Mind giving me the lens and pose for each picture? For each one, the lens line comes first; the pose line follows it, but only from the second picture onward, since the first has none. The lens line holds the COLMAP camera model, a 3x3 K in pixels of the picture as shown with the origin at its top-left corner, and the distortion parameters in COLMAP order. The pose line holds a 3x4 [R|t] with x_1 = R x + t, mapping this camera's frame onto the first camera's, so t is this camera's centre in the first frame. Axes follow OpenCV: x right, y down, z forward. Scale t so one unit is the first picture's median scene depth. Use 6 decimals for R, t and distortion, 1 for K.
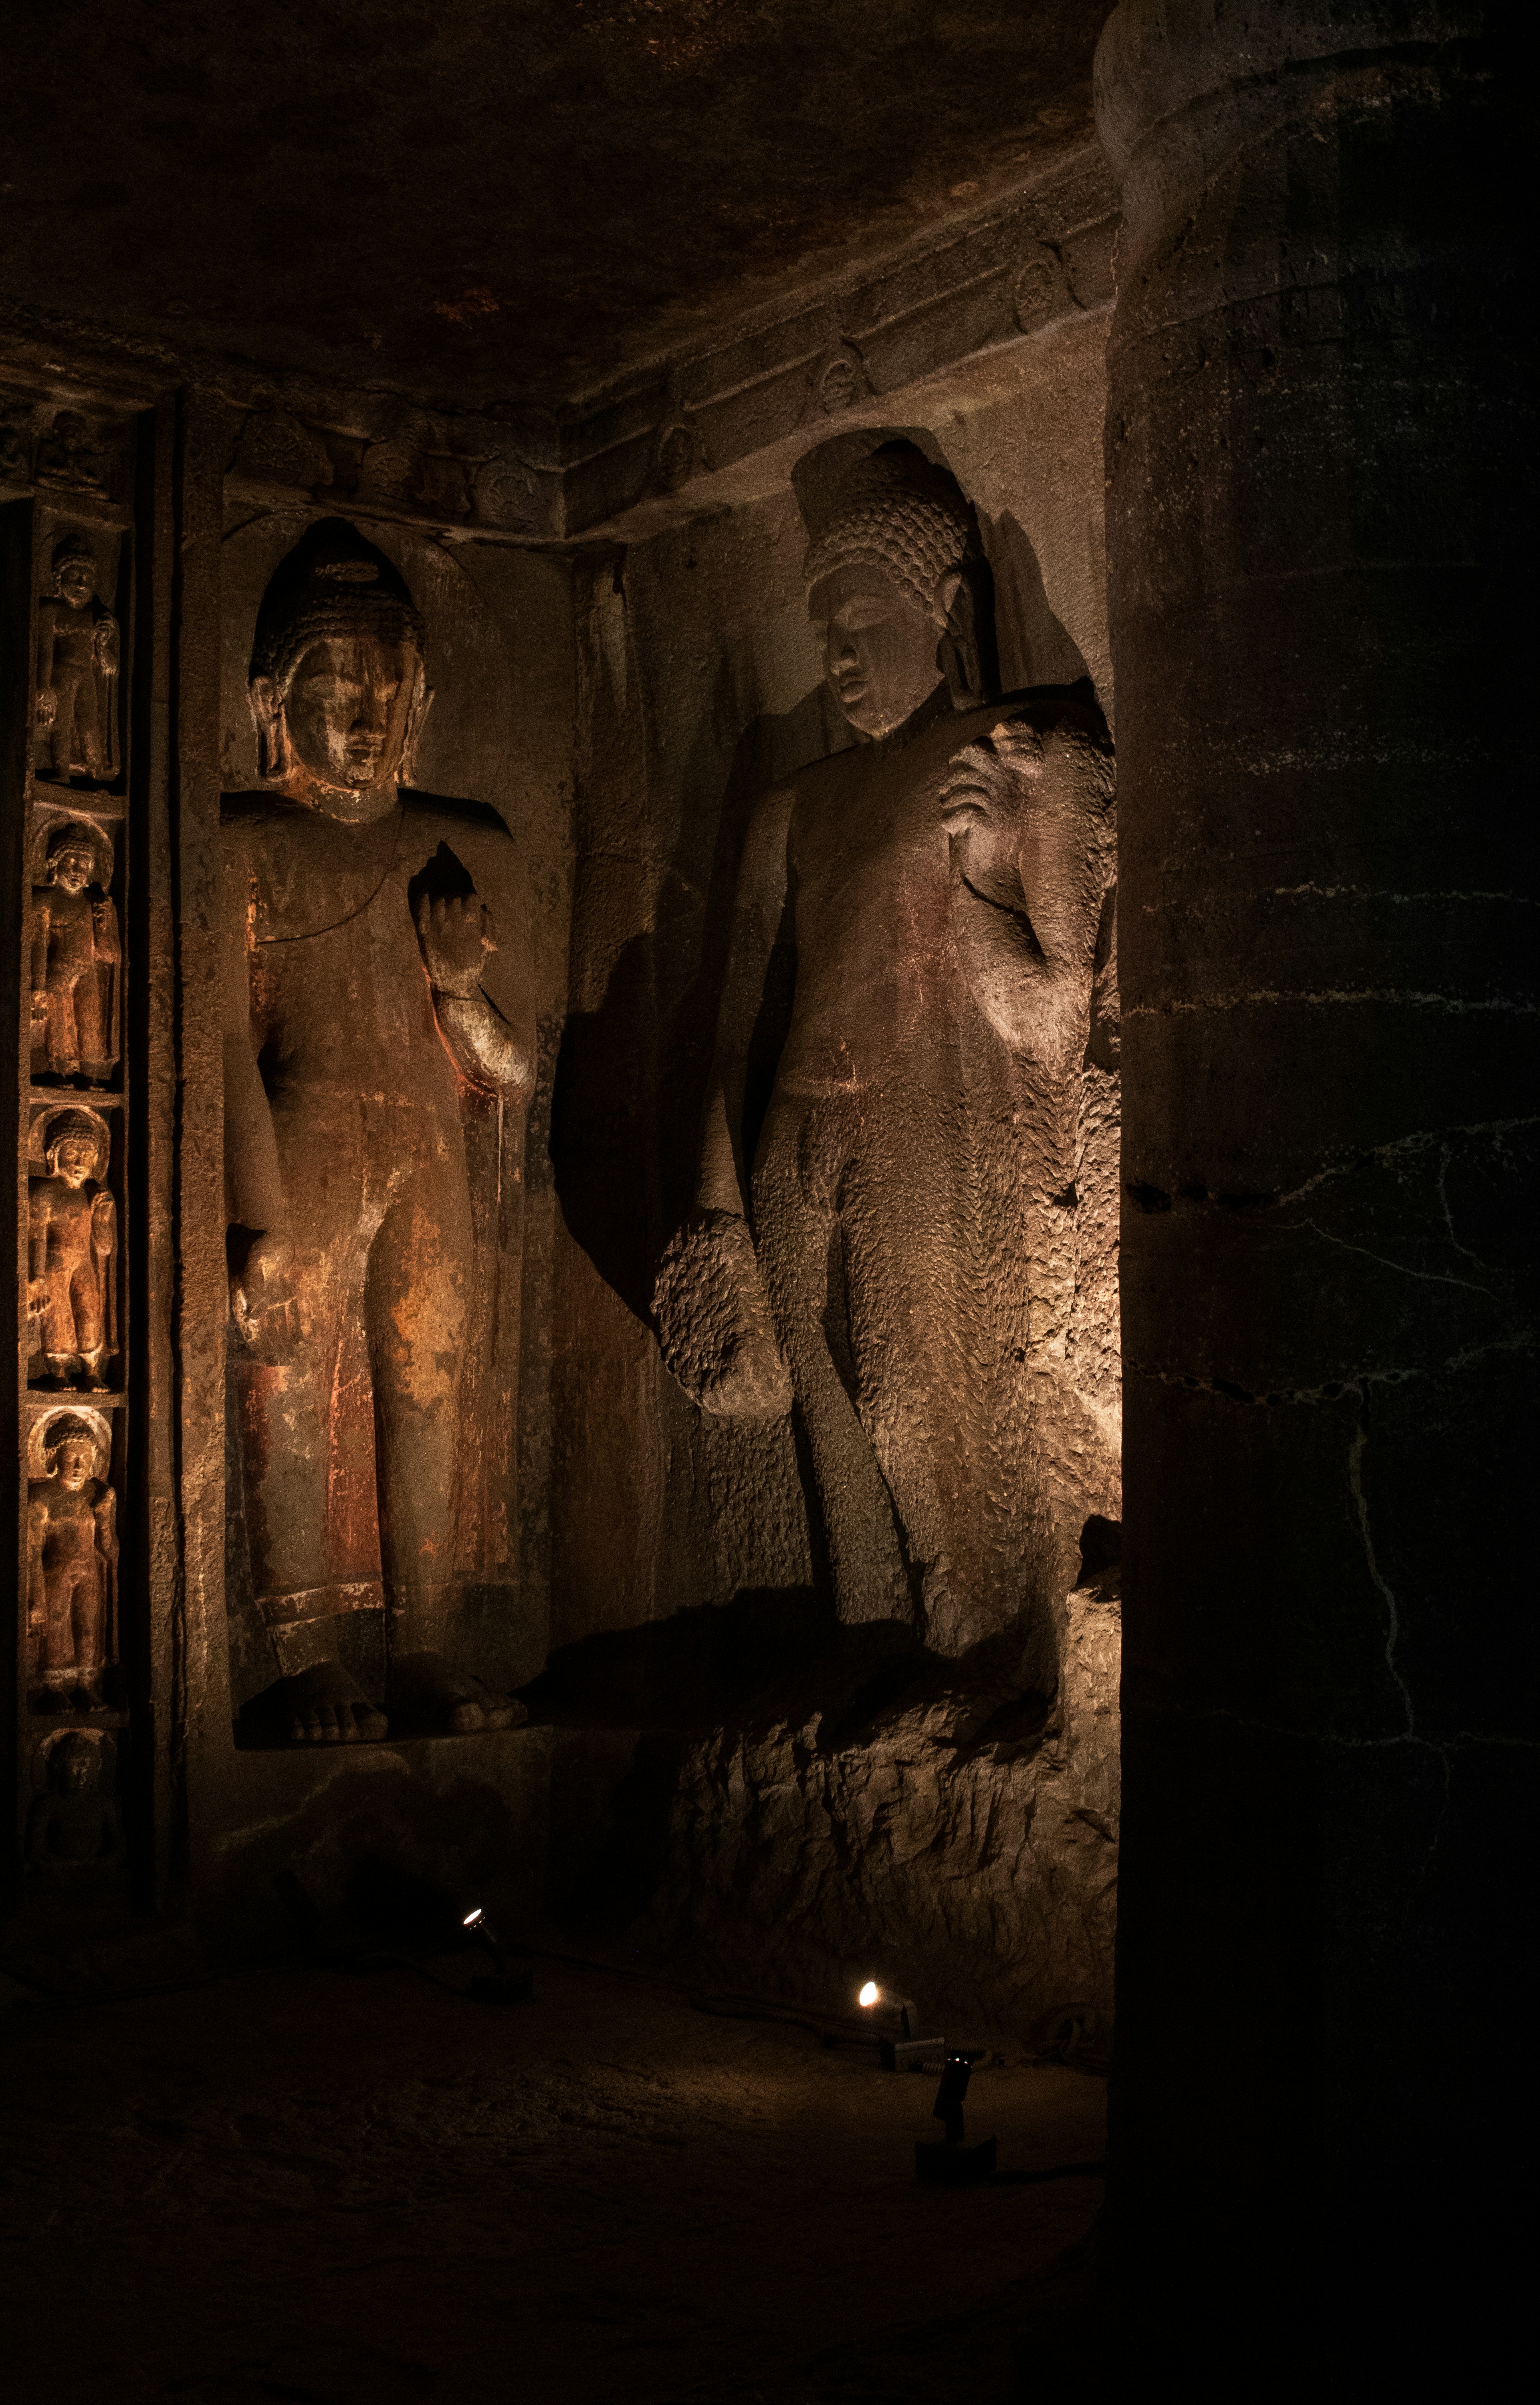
lens RADIAL K [[2658.5, 0, 808.3], [0, 2658.5, 1201.4], [0, 0, 1]] dist [-0.125531, 0.119653]
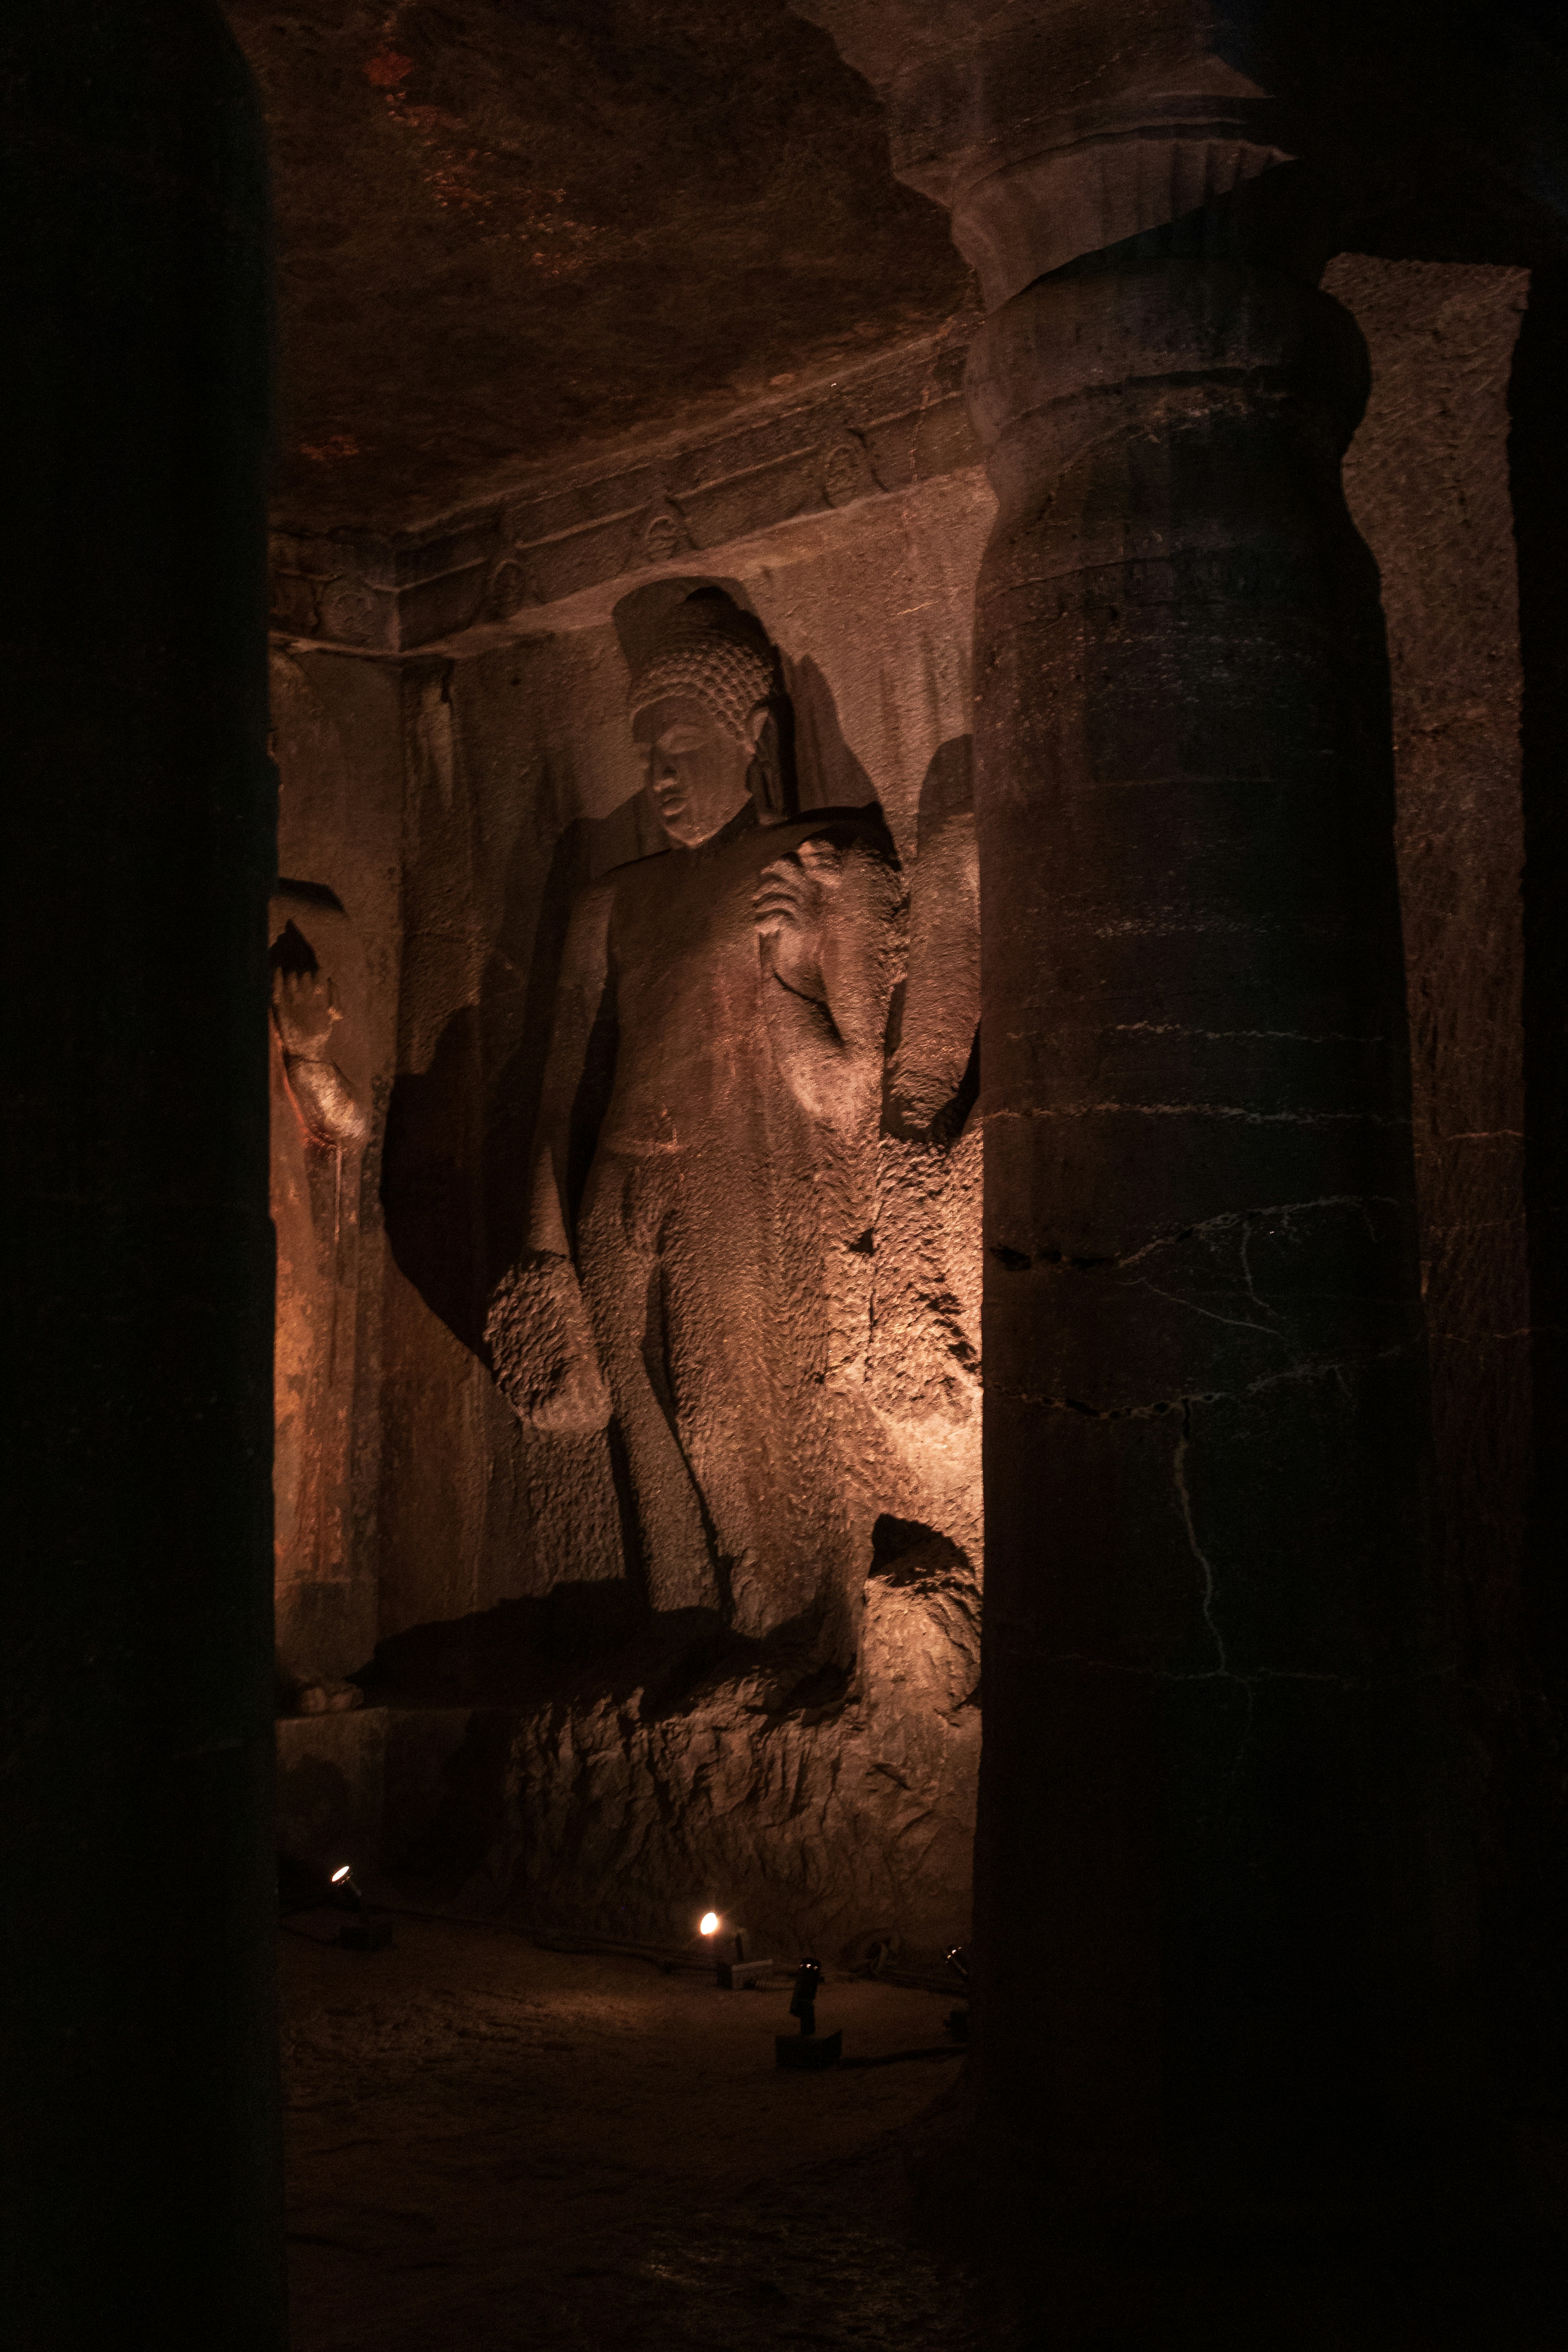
lens RADIAL K [[2577.7, 0, 787.5], [0, 2577.7, 1174.9], [0, 0, 1]] dist [0.001670, 0.007878]
pose [[0.991886, 0.011119, 0.126641, -0.073471], [-0.008637, 0.999760, -0.020132, -0.008403], [-0.126835, 0.018875, 0.991744, -0.123631]]
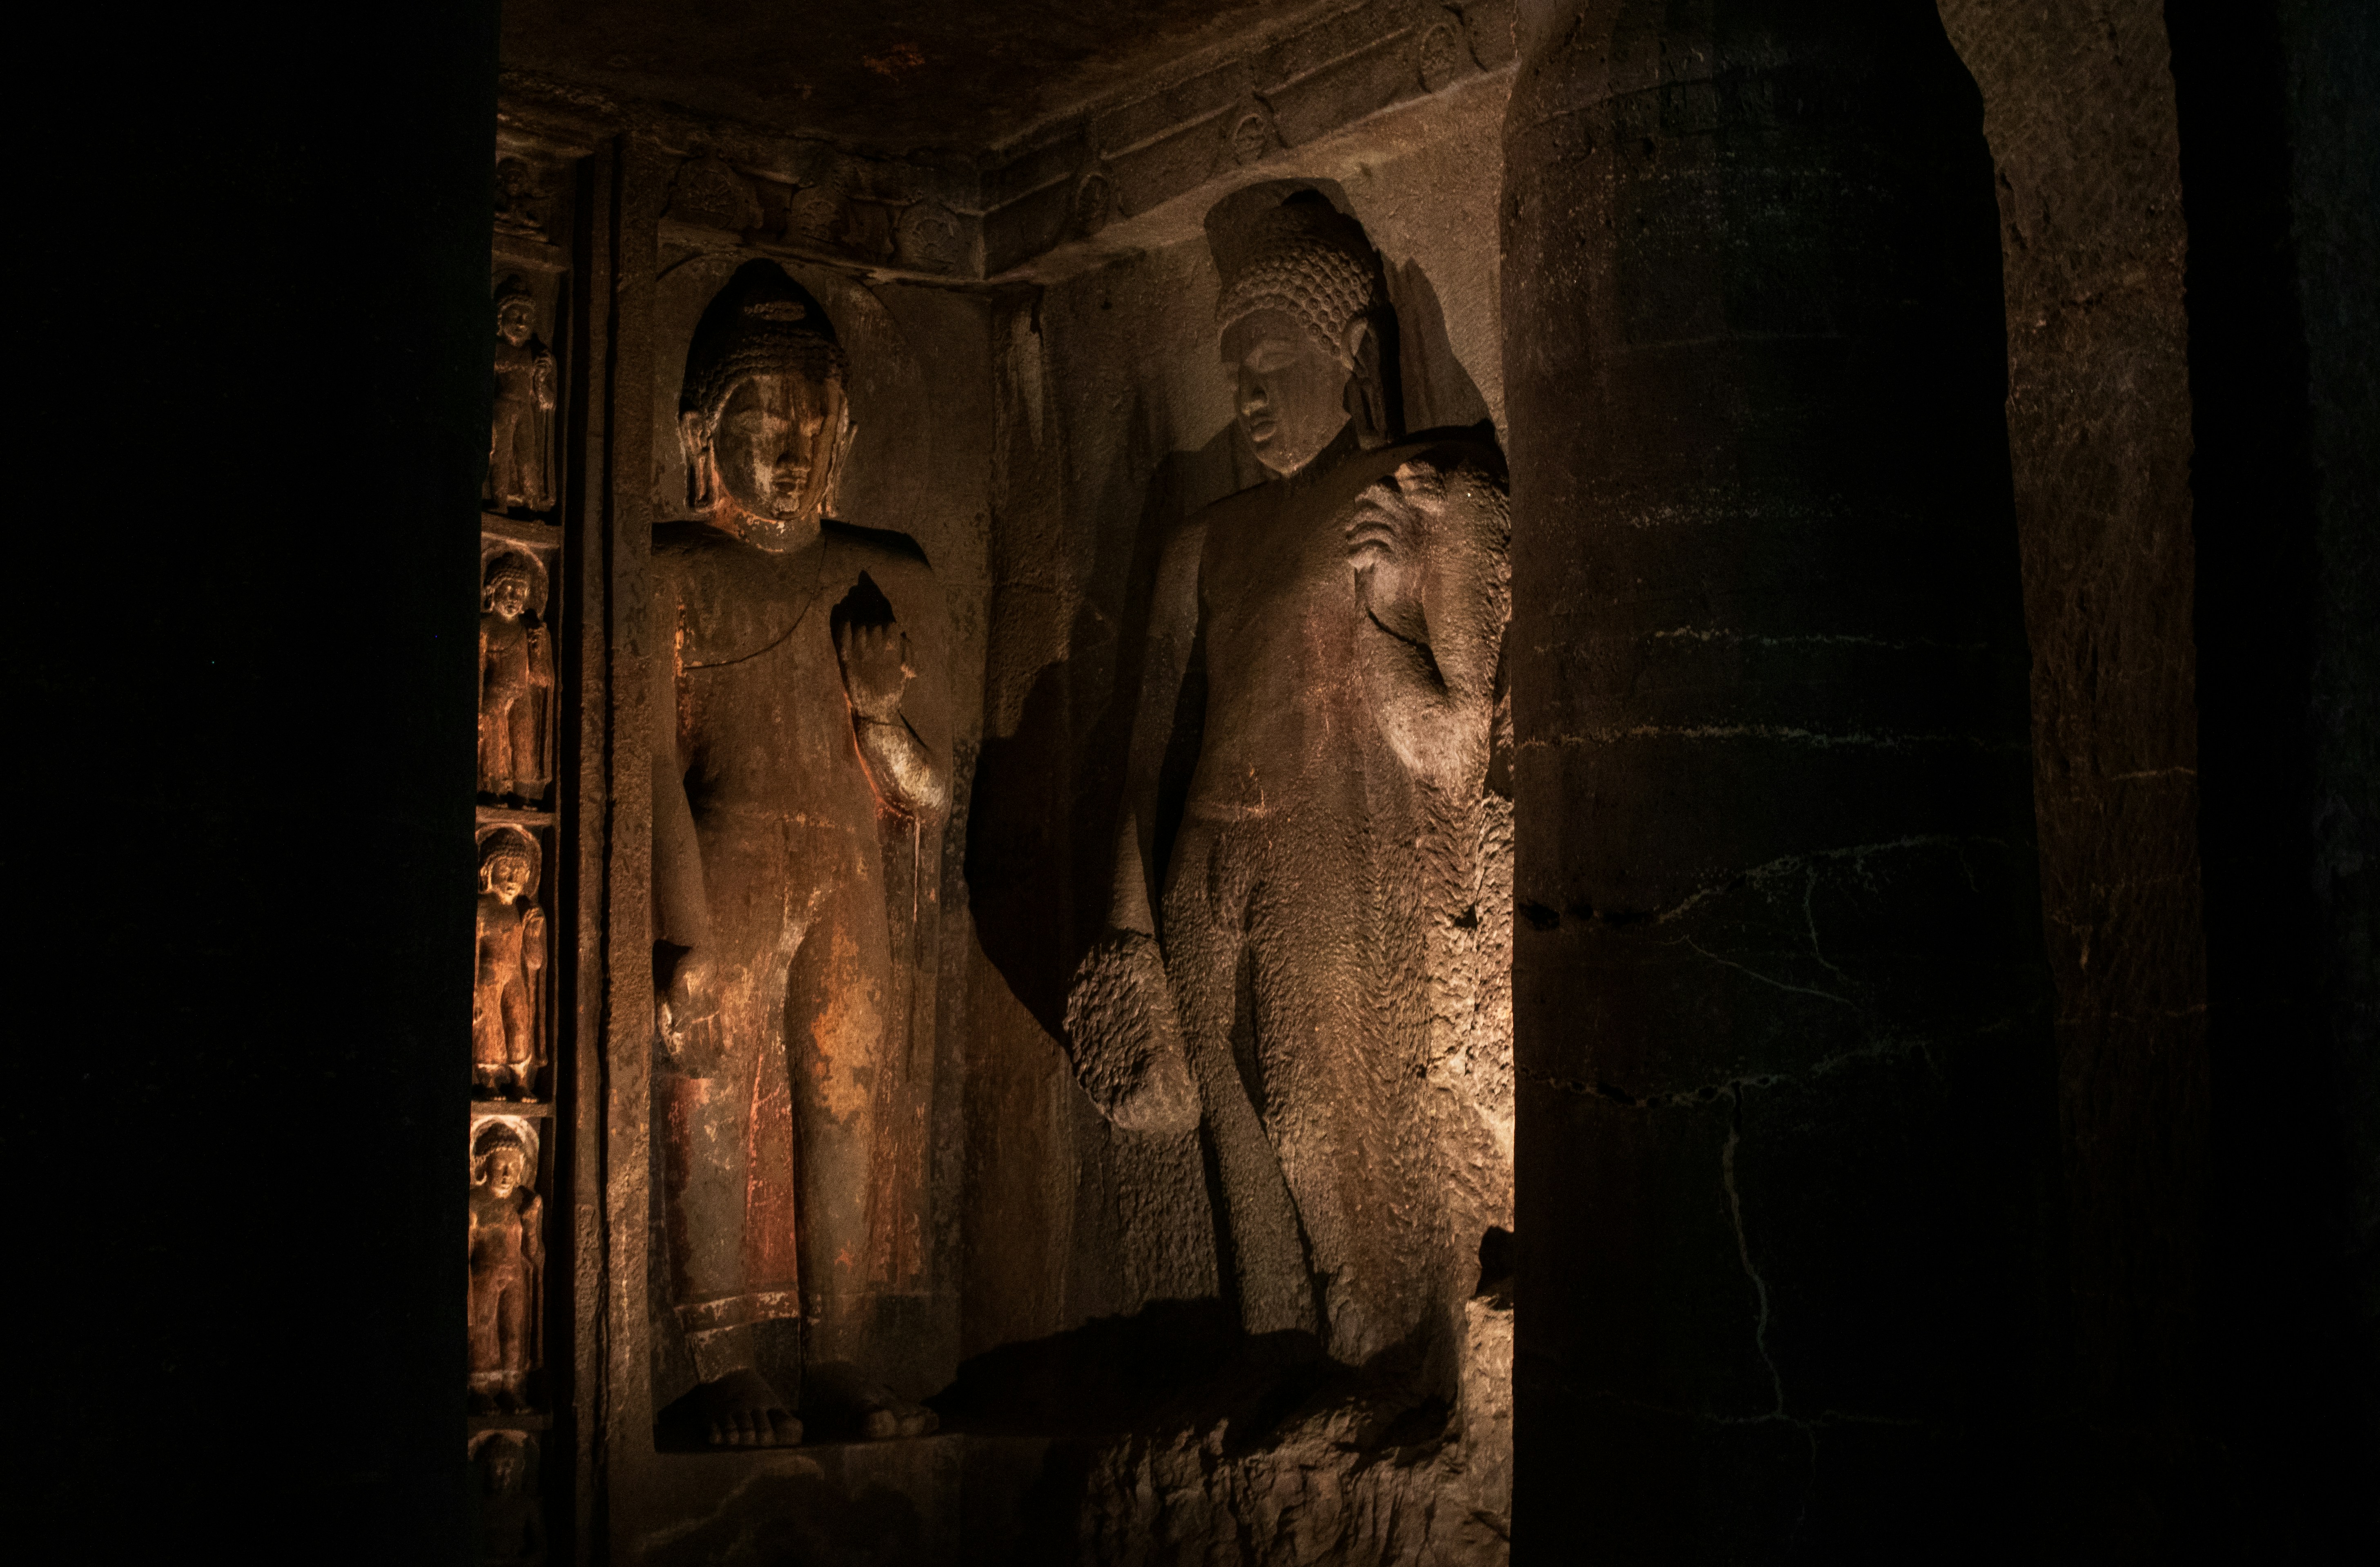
lens RADIAL K [[2716.6, 0, 1184.7], [0, 2716.6, 794.6], [0, 0, 1]] dist [-0.125908, 0.113642]
pose [[0.999944, 0.005668, -0.008906, -0.003530], [-0.006097, 0.998788, -0.048848, 0.002128], [0.008618, 0.048900, 0.998766, -0.055810]]
